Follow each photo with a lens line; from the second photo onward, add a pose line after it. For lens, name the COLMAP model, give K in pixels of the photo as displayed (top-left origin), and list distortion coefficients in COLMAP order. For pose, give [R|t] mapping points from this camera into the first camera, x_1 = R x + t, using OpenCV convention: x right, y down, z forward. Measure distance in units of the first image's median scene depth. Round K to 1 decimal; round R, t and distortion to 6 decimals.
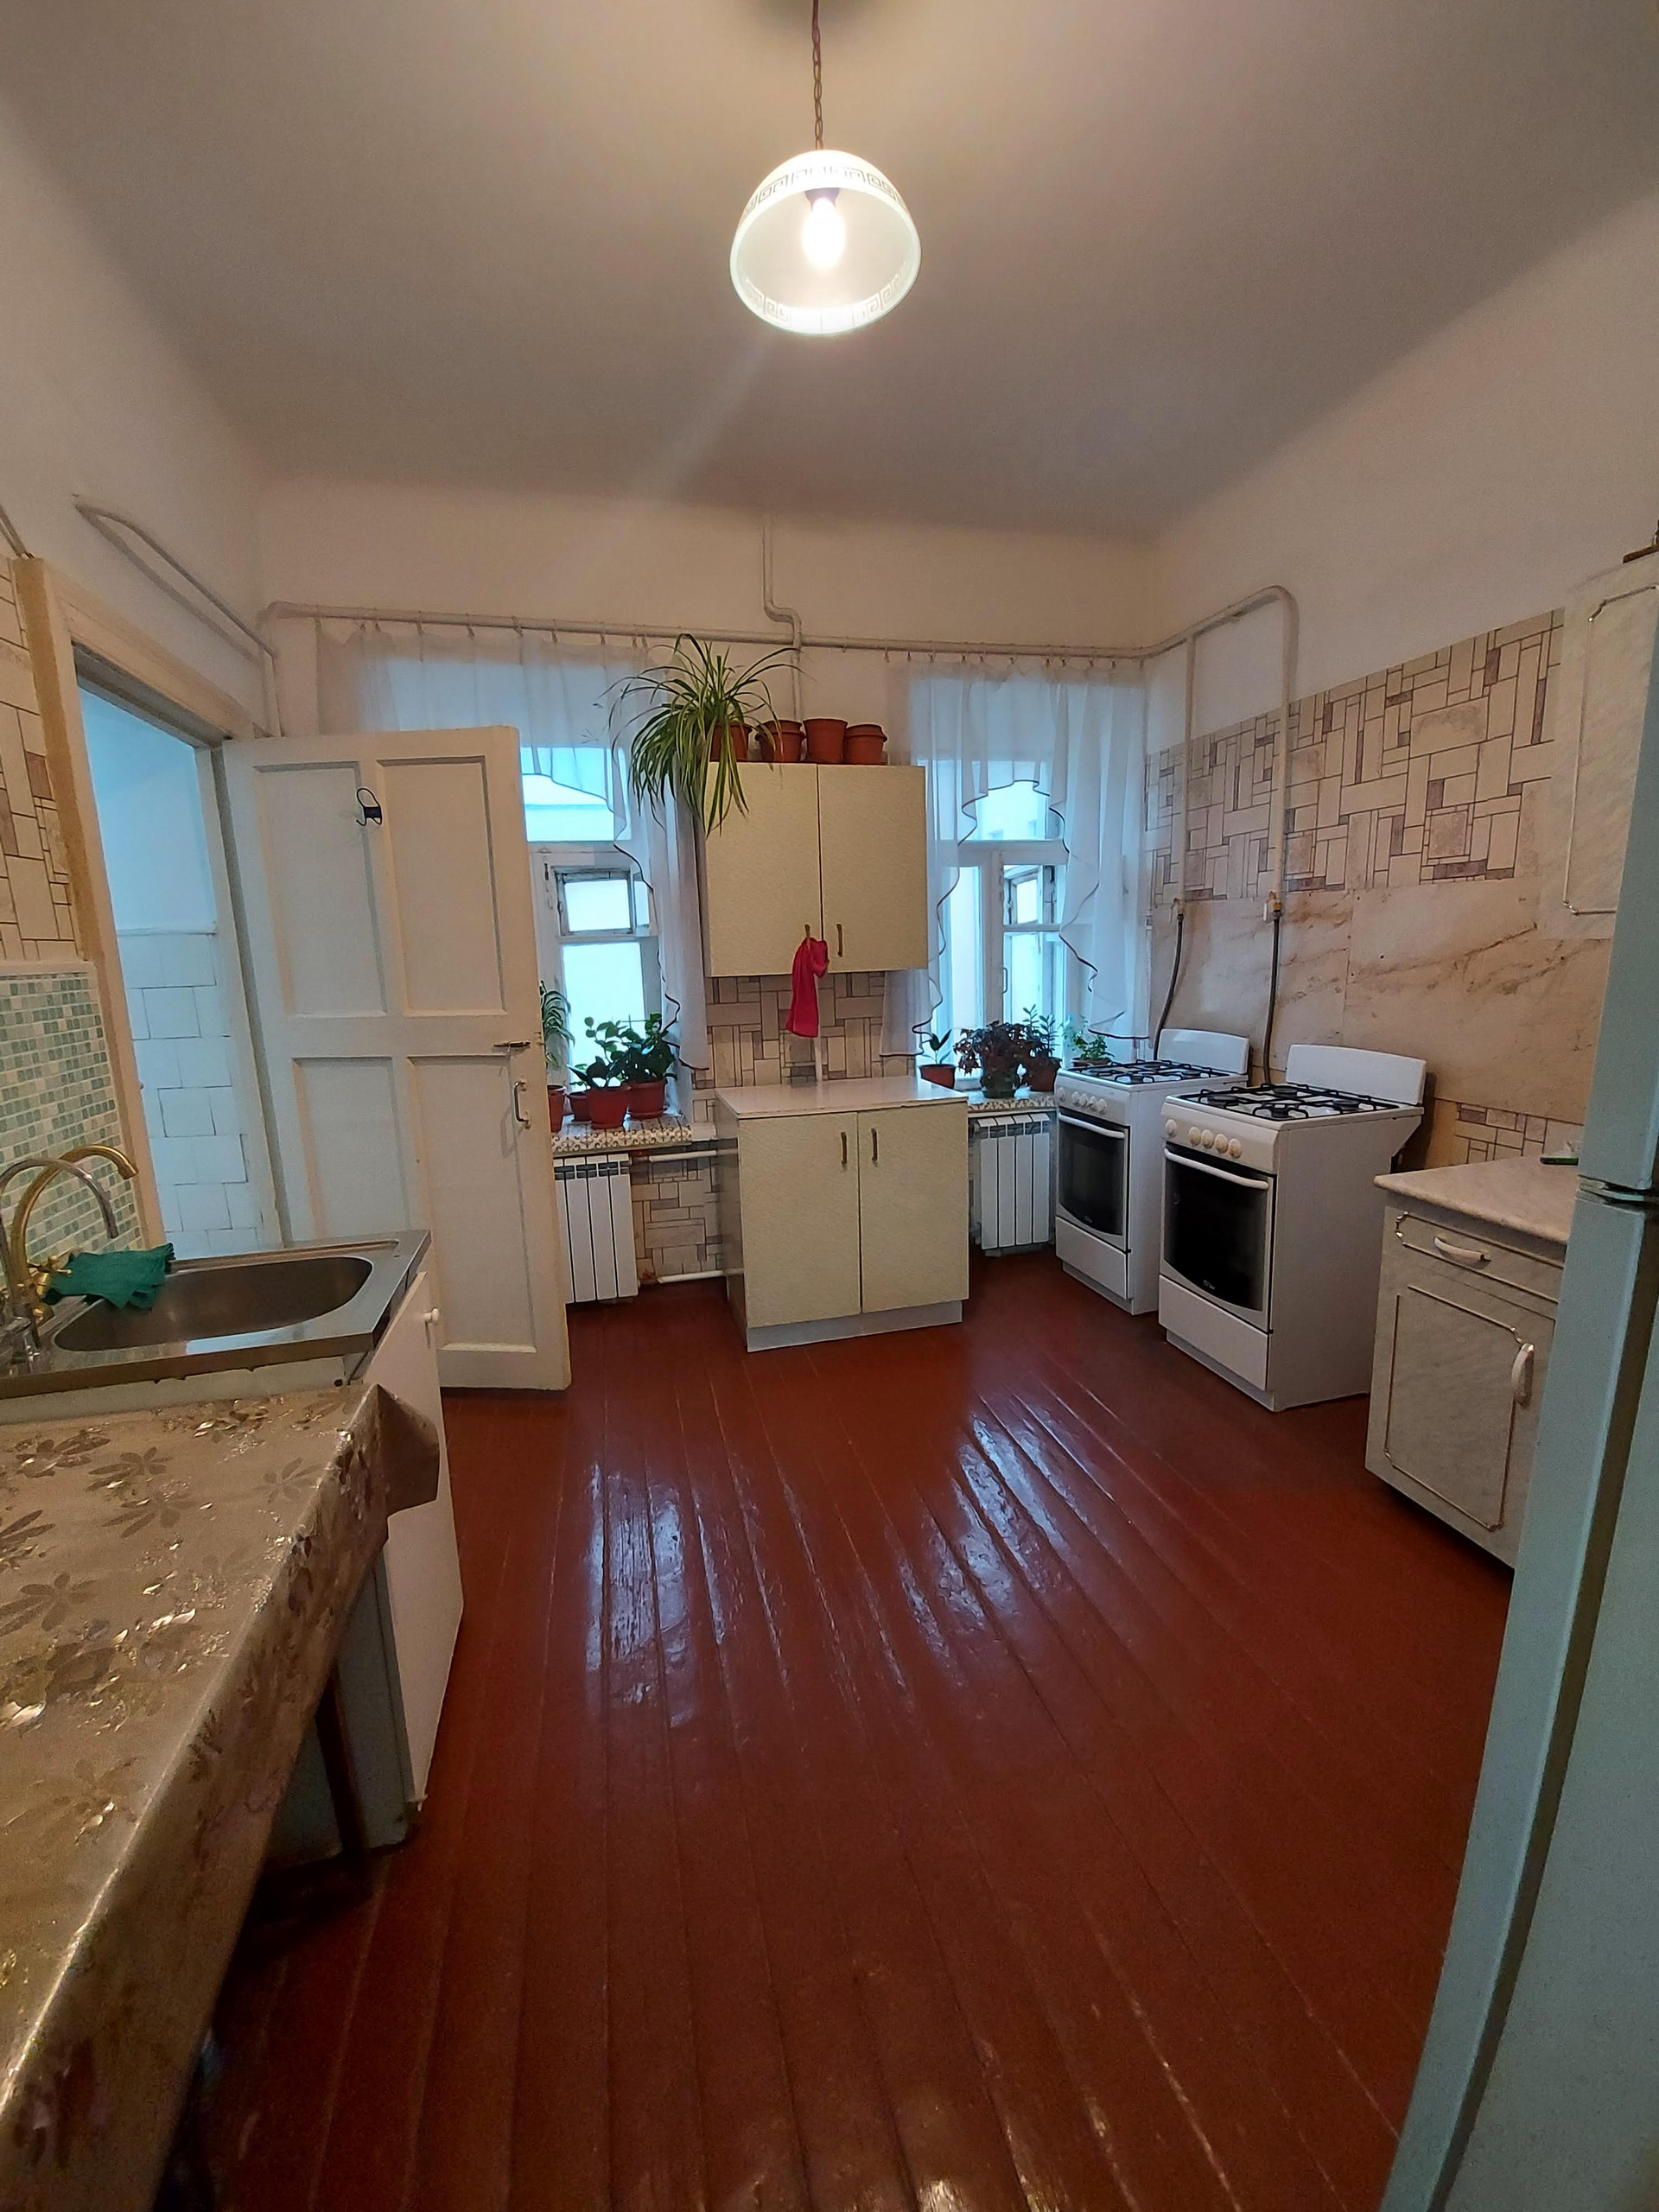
lens RADIAL K [[878.6, 0, 821.3], [0, 878.6, 1108.8], [0, 0, 1]] dist [-0.002428, -0.010312]
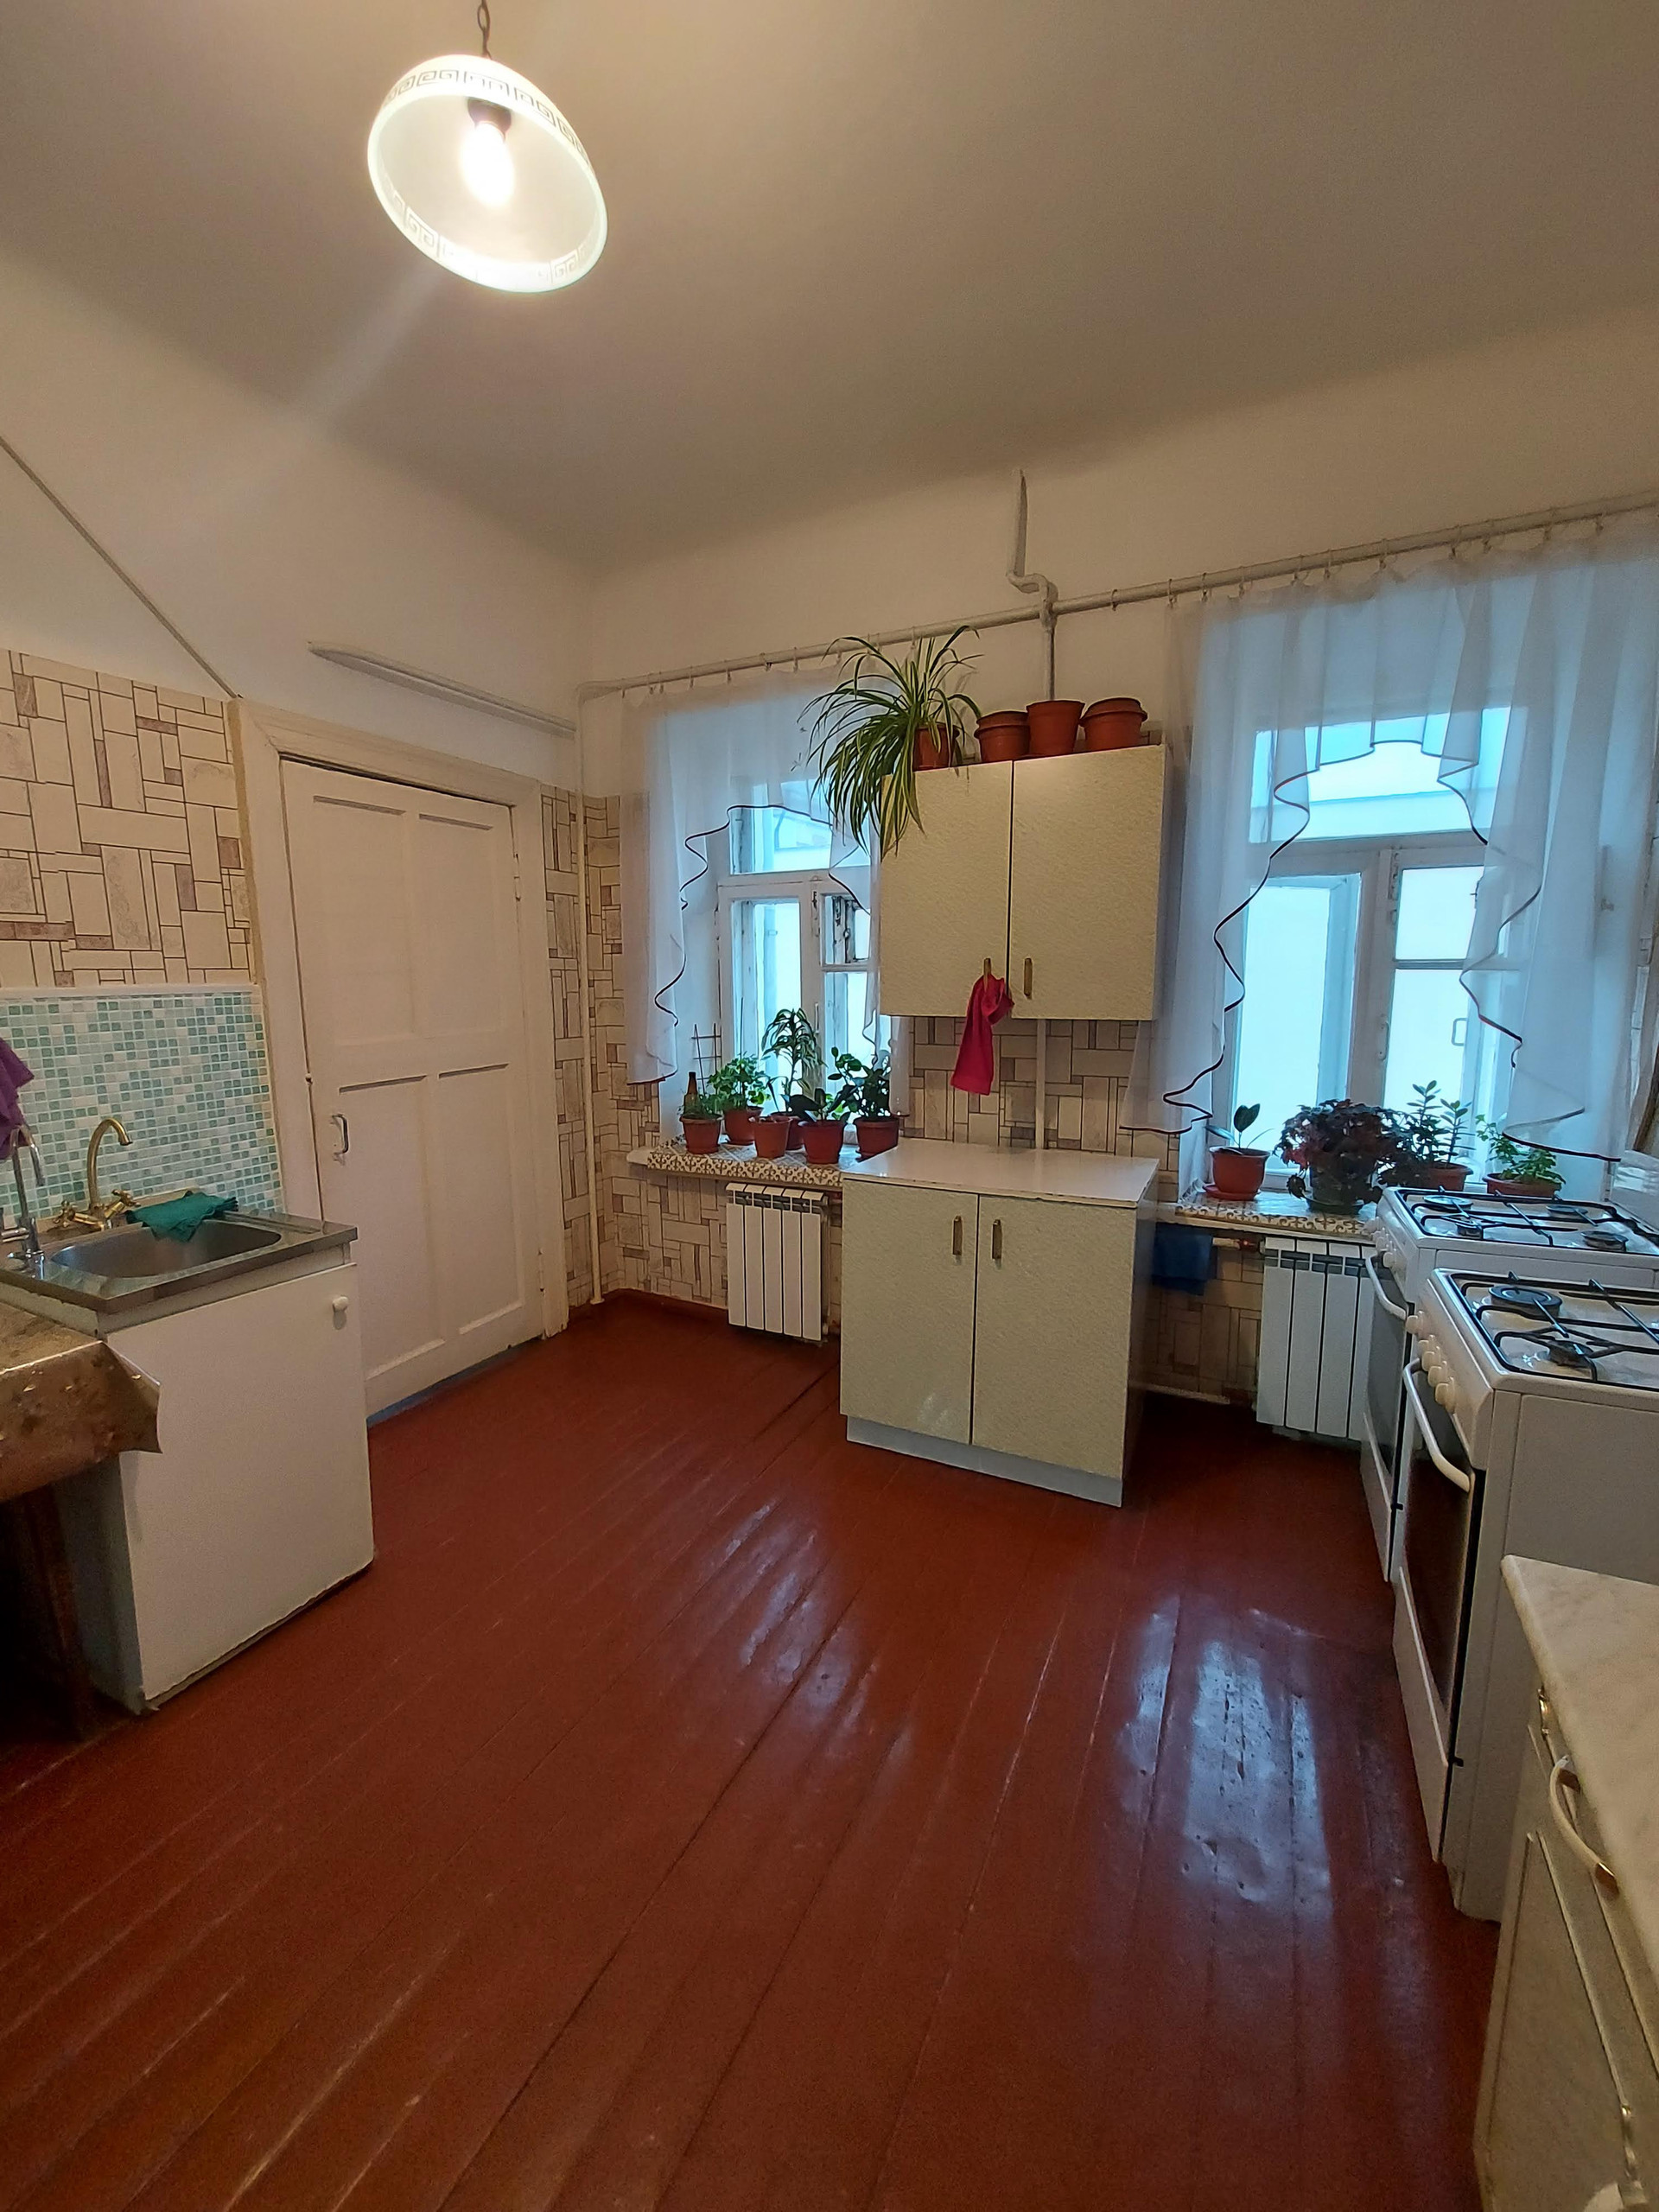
lens RADIAL K [[878.6, 0, 821.3], [0, 878.6, 1108.8], [0, 0, 1]] dist [-0.002428, -0.010312]
pose [[0.760815, 0.124817, -0.636853, 0.379217], [-0.135298, 0.990273, 0.032450, -0.071002], [0.634709, 0.061477, 0.770302, 0.259483]]
